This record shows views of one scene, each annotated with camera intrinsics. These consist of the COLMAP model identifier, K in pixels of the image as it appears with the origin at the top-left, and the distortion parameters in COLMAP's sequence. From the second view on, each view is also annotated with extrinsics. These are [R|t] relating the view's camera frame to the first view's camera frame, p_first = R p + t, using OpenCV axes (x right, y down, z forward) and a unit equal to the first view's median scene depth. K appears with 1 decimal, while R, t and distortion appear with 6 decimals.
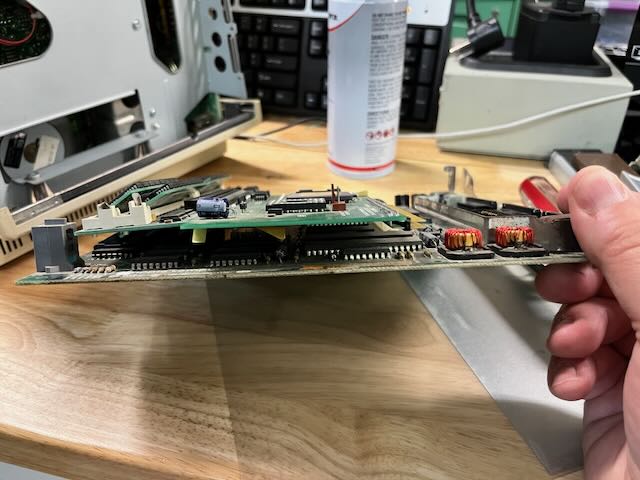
lens RADIAL K [[488.5, 0, 324.8], [0, 488.5, 244.0], [0, 0, 1]] dist [0.032212, -0.081241]
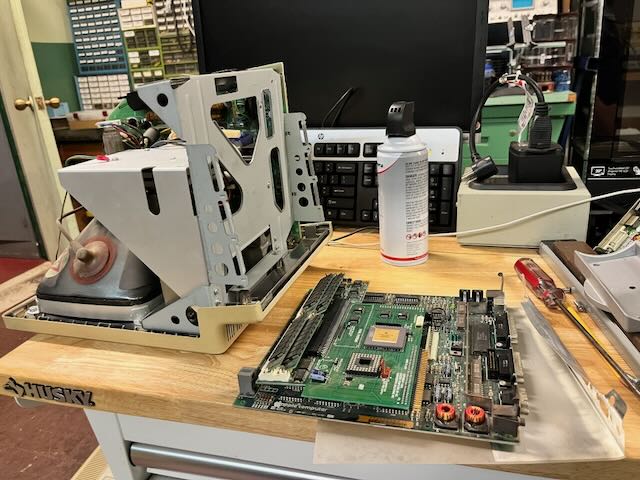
lens RADIAL K [[488.6, 0, 320.0], [0, 488.6, 240.0], [0, 0, 1]] dist [0.032926, -0.083432]
pose [[0.994386, -0.046271, -0.095165, -0.033036], [0.023458, 0.973344, -0.228147, 0.112135], [0.103185, 0.224634, 0.968965, -0.433662]]
